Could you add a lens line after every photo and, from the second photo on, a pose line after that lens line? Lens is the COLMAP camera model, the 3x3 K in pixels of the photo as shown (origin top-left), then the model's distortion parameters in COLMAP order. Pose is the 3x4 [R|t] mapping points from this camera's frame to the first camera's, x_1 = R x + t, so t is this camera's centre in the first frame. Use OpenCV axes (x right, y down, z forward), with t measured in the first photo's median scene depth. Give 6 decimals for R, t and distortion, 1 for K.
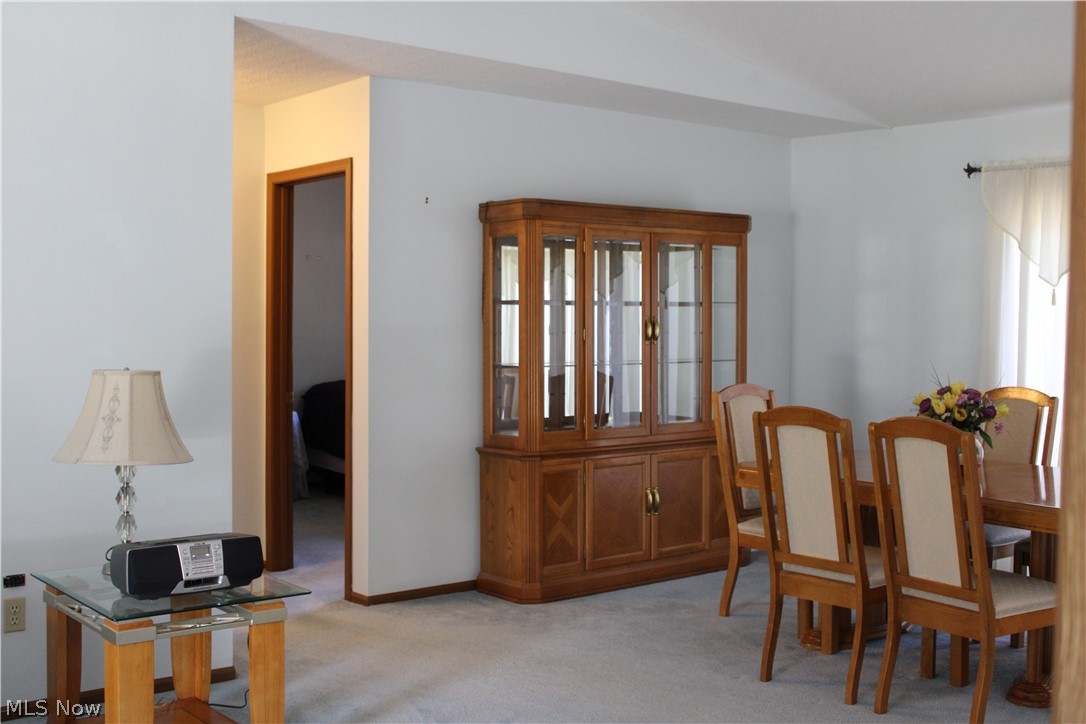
lens RADIAL K [[1258.8, 0, 543.0], [0, 1258.8, 350.9], [0, 0, 1]] dist [-0.110974, 0.168124]
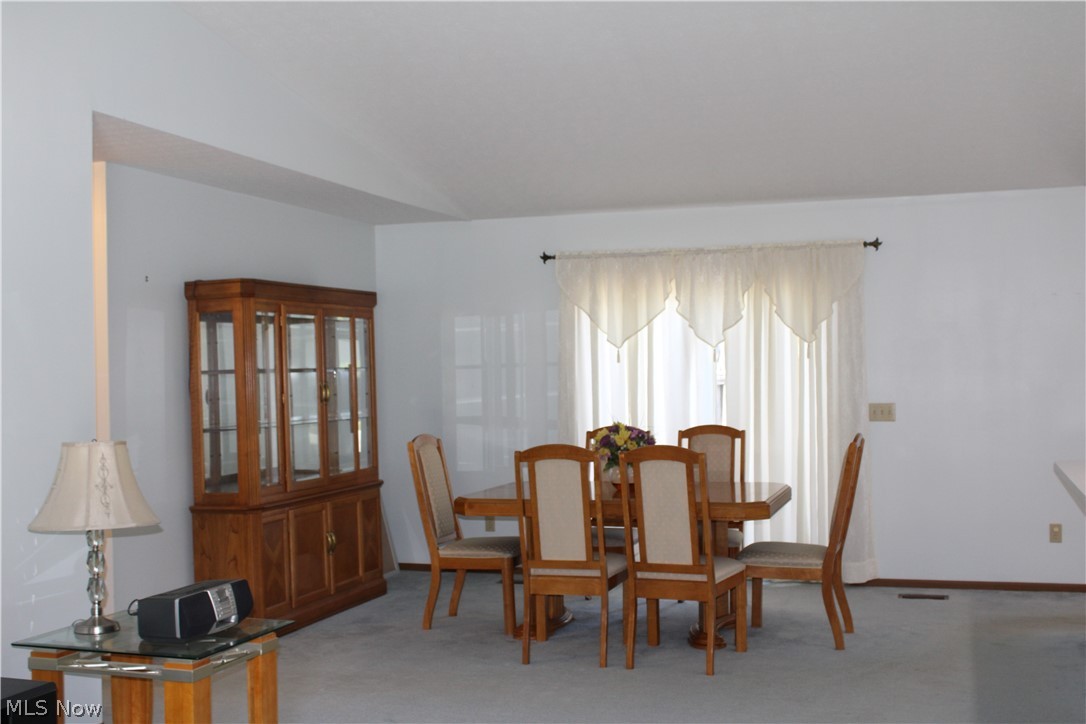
lens RADIAL K [[1258.8, 0, 543.0], [0, 1258.8, 350.9], [0, 0, 1]] dist [-0.110974, 0.168124]
pose [[0.842823, -0.017795, 0.537897, -0.375512], [0.044995, 0.998284, -0.037476, -0.003190], [-0.536307, 0.055788, 0.842177, -0.074191]]
